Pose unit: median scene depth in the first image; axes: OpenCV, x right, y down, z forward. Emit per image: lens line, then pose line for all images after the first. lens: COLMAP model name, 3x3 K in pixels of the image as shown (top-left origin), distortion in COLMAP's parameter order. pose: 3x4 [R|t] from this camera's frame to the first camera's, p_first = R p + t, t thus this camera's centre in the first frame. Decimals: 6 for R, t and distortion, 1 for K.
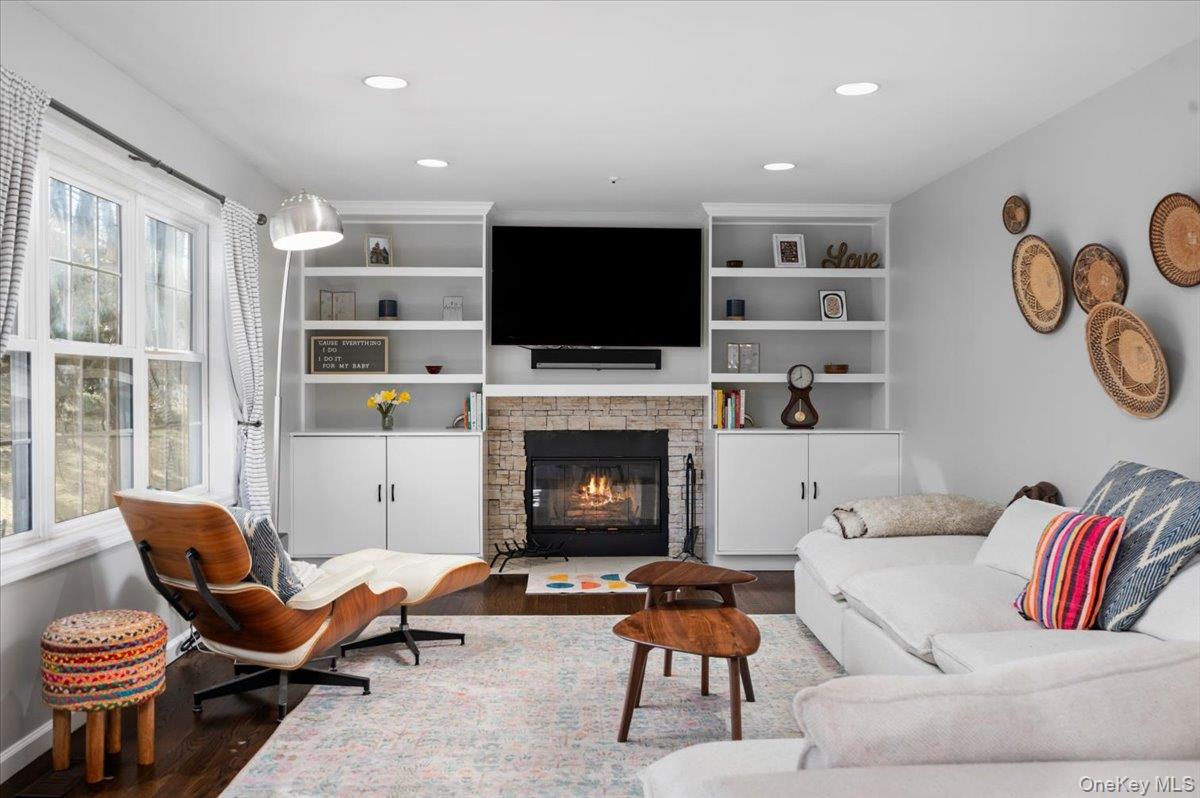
lens RADIAL K [[892.0, 0, 576.0], [0, 892.0, 390.6], [0, 0, 1]] dist [0.000595, 0.000419]
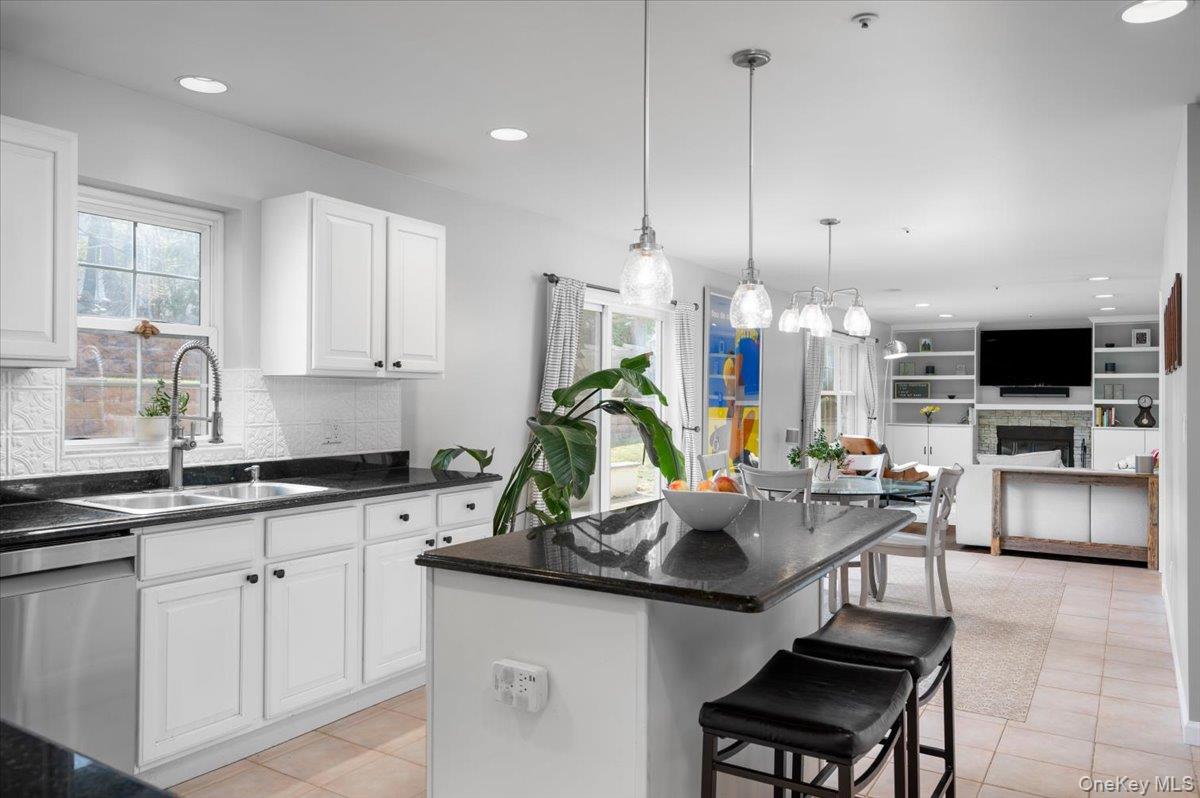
lens RADIAL K [[892.0, 0, 576.0], [0, 892.0, 390.6], [0, 0, 1]] dist [0.000595, 0.000419]
pose [[0.810747, -0.000110, -0.585397, 0.383540], [-0.009134, 0.999876, -0.012838, -0.002455], [0.585326, 0.015756, 0.810645, -1.350837]]
